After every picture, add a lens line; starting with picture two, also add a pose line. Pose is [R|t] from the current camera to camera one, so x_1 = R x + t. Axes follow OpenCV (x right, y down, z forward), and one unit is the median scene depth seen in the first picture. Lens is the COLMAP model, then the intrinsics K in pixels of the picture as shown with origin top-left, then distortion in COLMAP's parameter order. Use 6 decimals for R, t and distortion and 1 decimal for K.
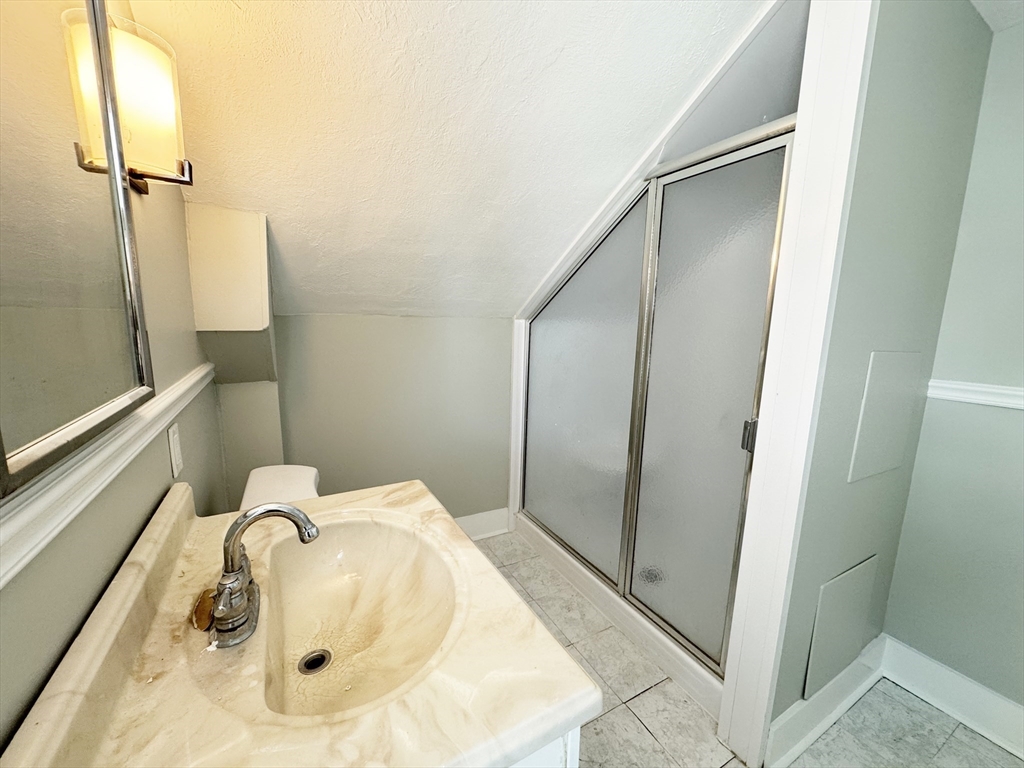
lens RADIAL K [[409.8, 0, 512.0], [0, 409.8, 384.0], [0, 0, 1]] dist [-0.001326, 0.000212]
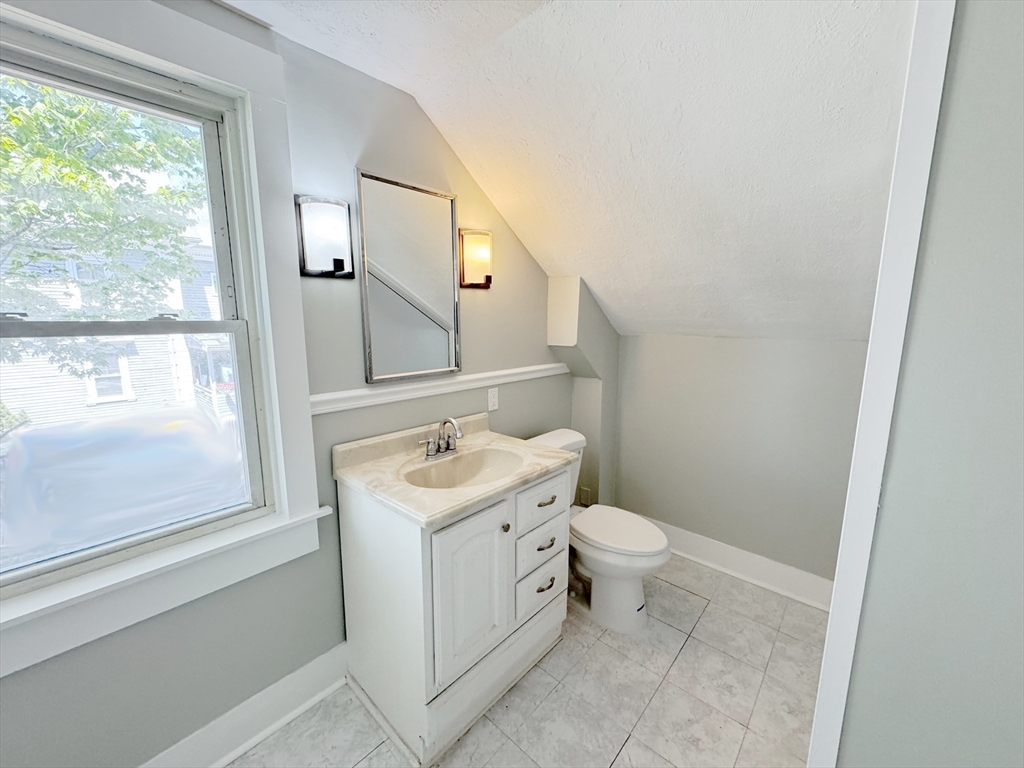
lens RADIAL K [[410.5, 0, 512.0], [0, 410.5, 384.0], [0, 0, 1]] dist [-0.001855, -0.000363]
pose [[0.325644, 0.126837, -0.936946, 0.880192], [-0.146840, 0.985722, 0.082404, -0.081273], [0.934020, 0.110747, 0.339619, 0.228180]]
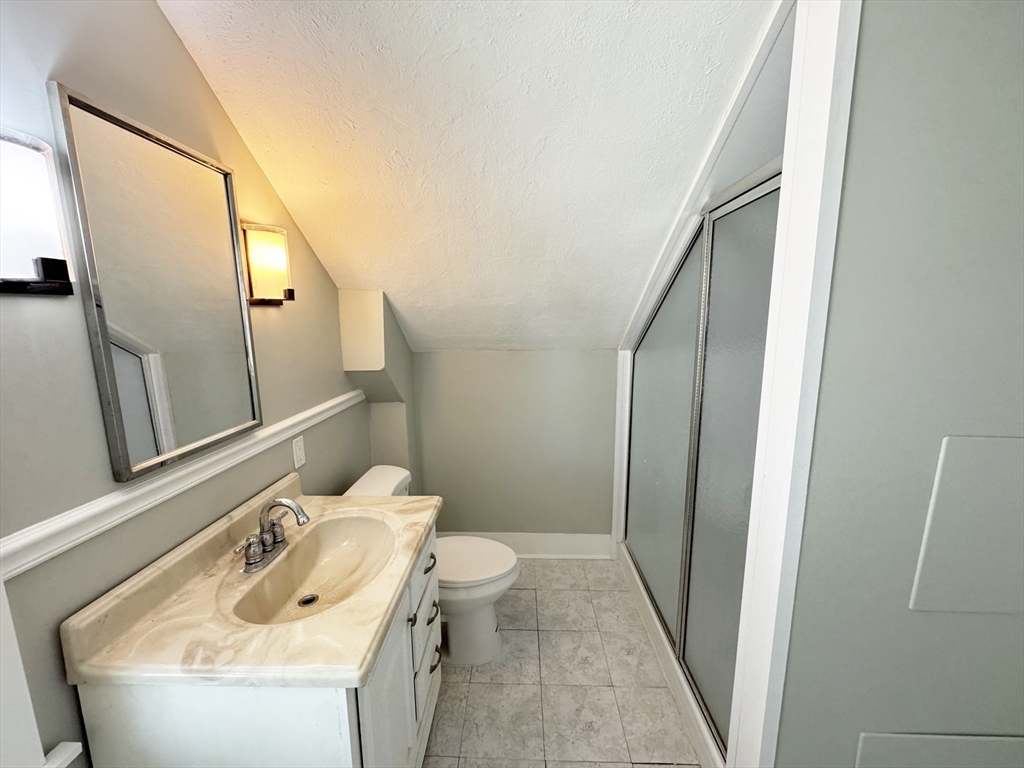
lens RADIAL K [[410.5, 0, 512.0], [0, 410.5, 384.0], [0, 0, 1]] dist [-0.001855, -0.000363]
pose [[0.859944, 0.049804, -0.507952, 0.516655], [-0.053731, 0.998531, 0.006941, -0.118250], [0.507552, 0.021323, 0.861357, 0.000431]]
